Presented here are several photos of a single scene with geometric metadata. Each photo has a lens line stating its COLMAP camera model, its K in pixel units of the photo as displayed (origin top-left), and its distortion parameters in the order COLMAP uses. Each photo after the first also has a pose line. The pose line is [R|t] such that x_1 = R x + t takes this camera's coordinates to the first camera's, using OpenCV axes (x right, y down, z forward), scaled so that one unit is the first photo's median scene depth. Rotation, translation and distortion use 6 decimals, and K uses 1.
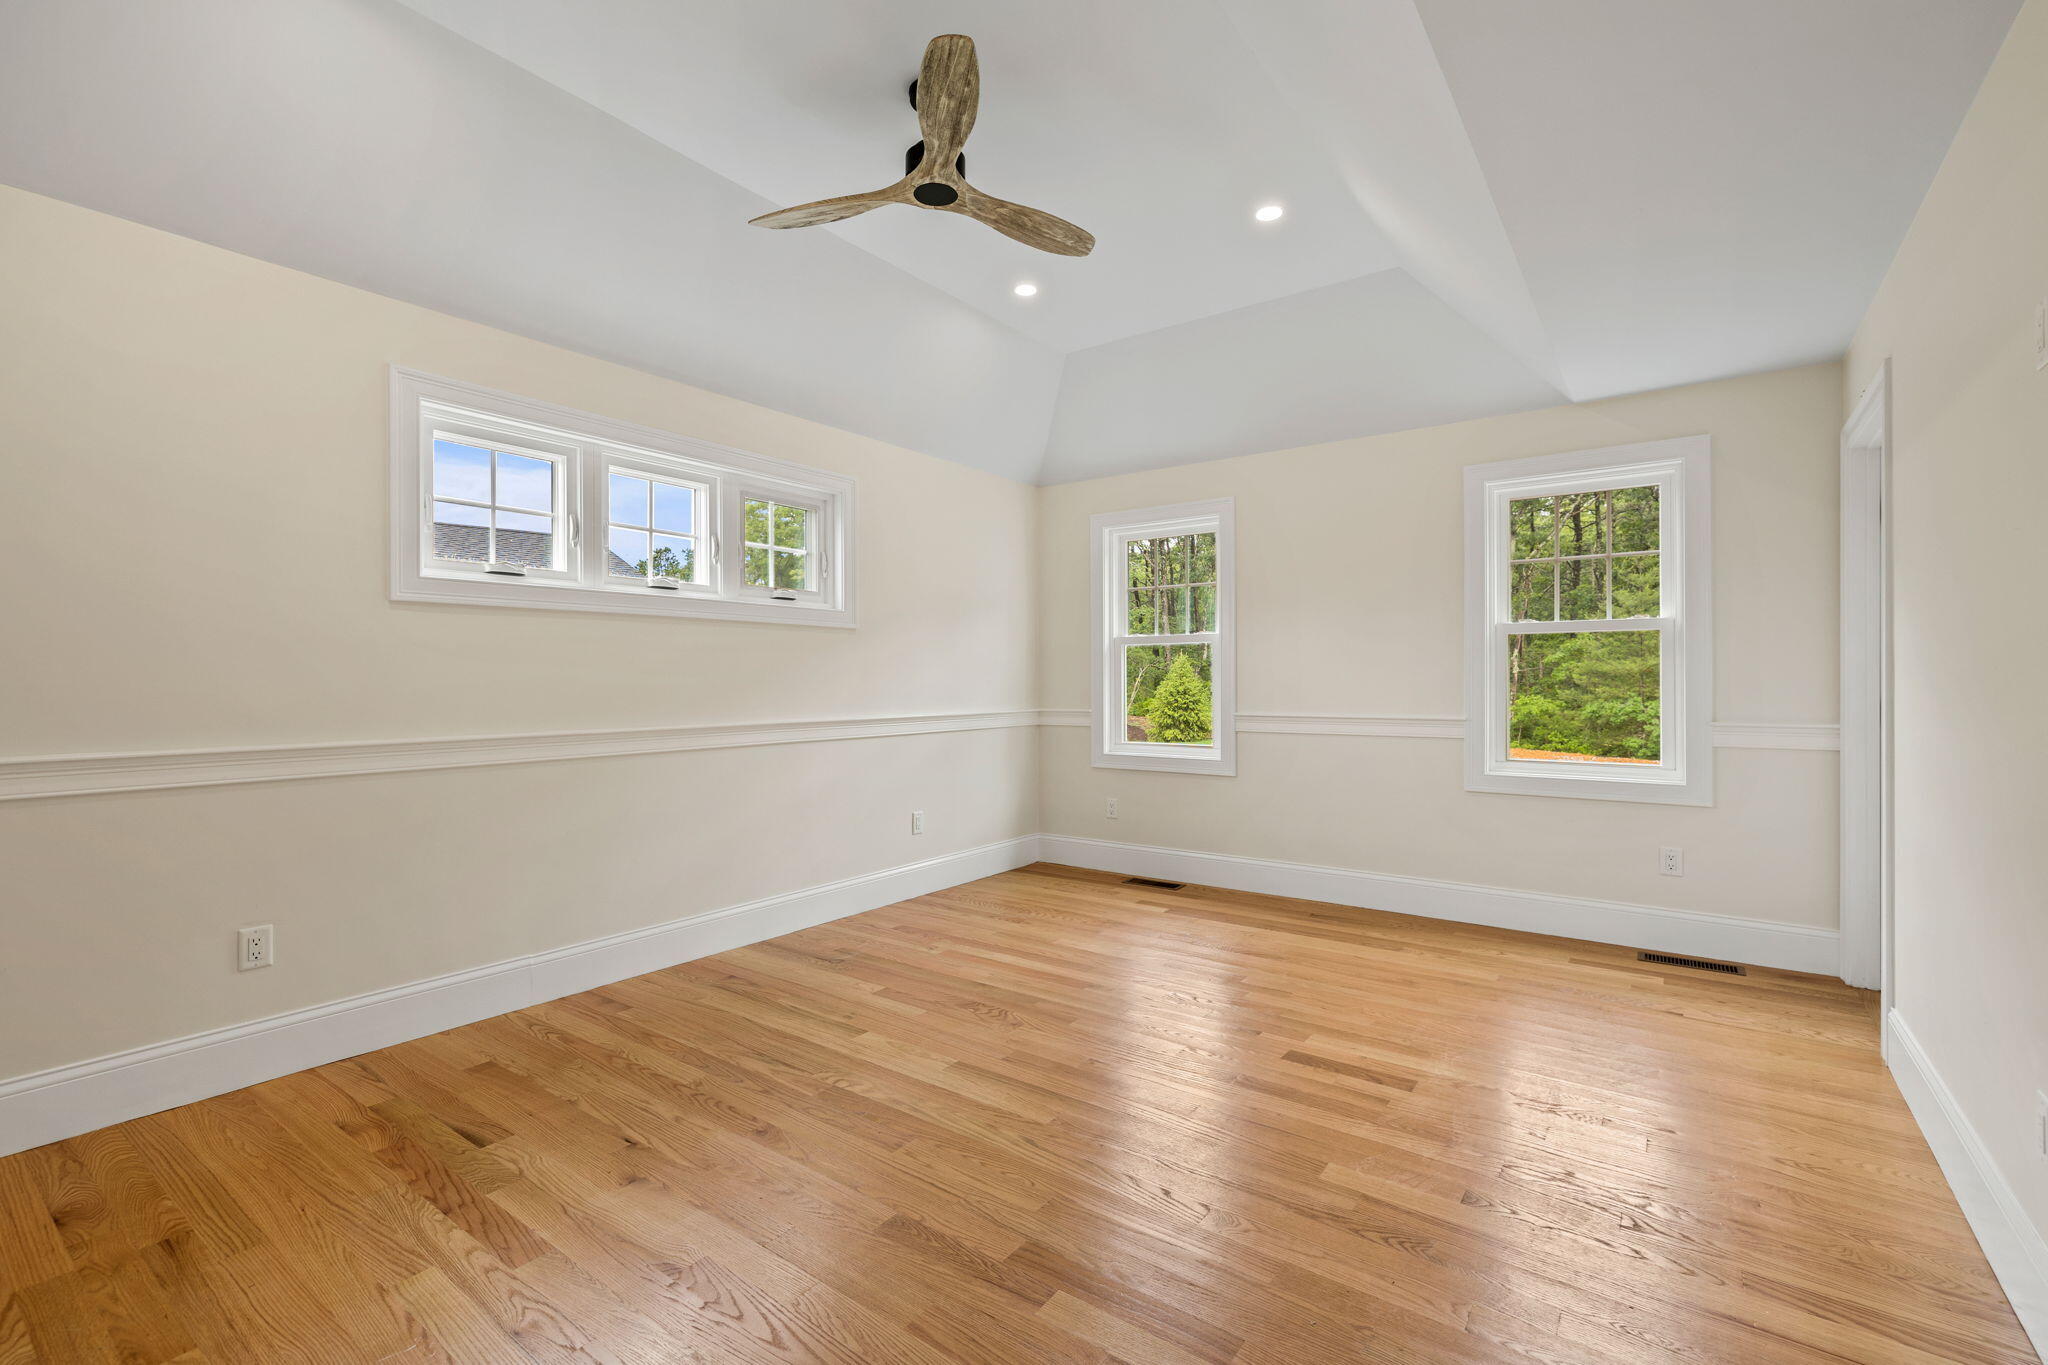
lens RADIAL K [[893.6, 0, 1022.2], [0, 893.6, 674.0], [0, 0, 1]] dist [0.000375, 0.000129]
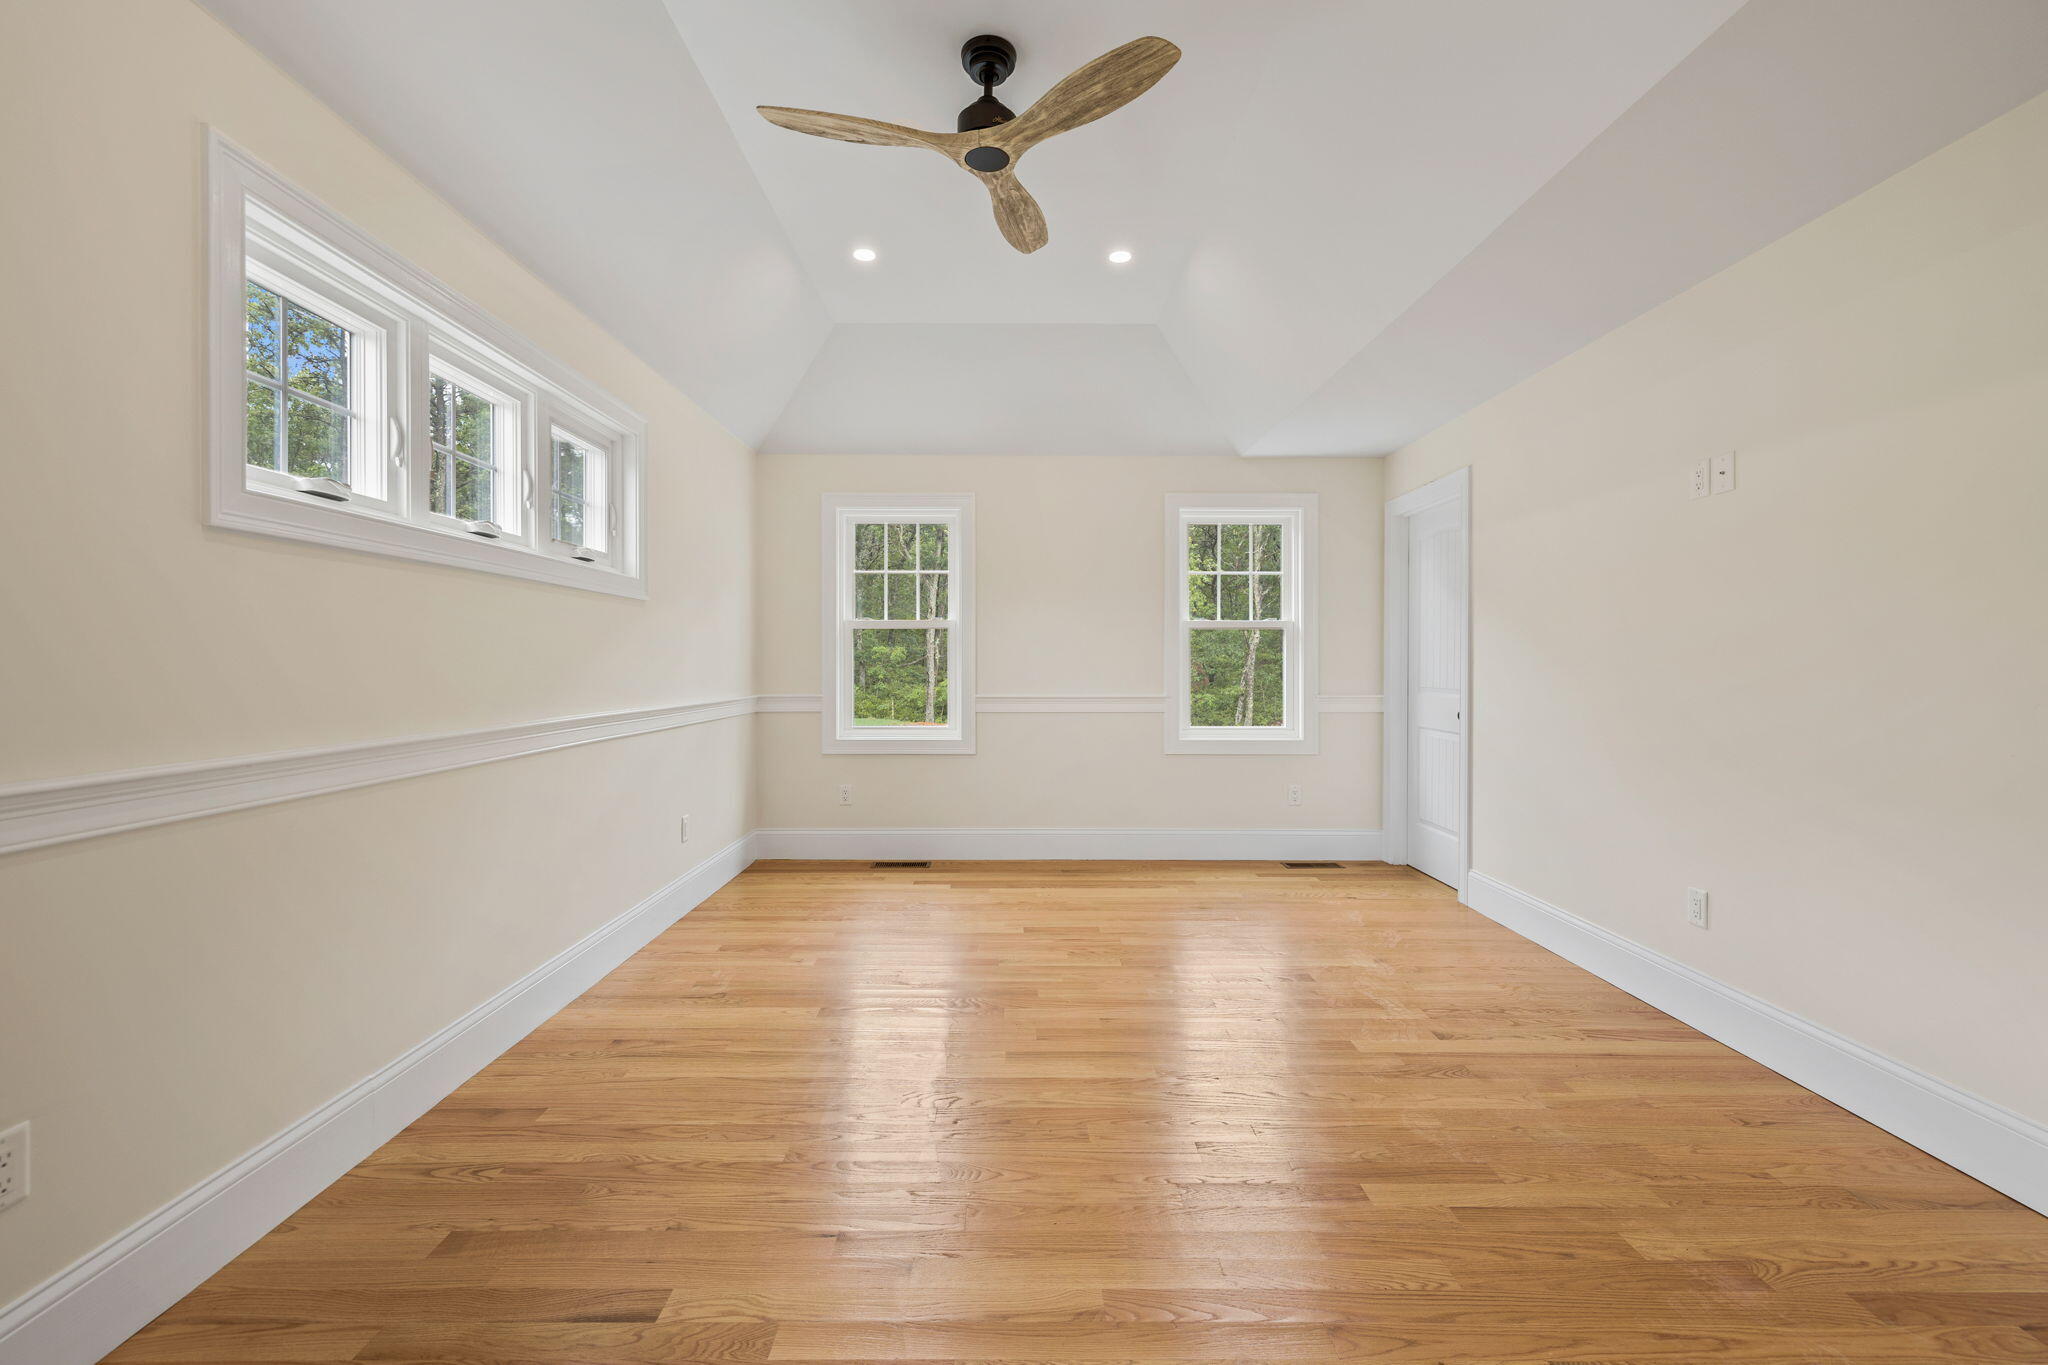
lens RADIAL K [[885.0, 0, 1010.0], [0, 885.0, 662.7], [0, 0, 1]] dist [-0.000660, 0.000040]
pose [[0.800527, 0.004774, 0.599277, -0.454615], [-0.008088, 0.999963, 0.002838, 0.001560], [-0.599242, -0.007119, 0.800536, 0.154195]]
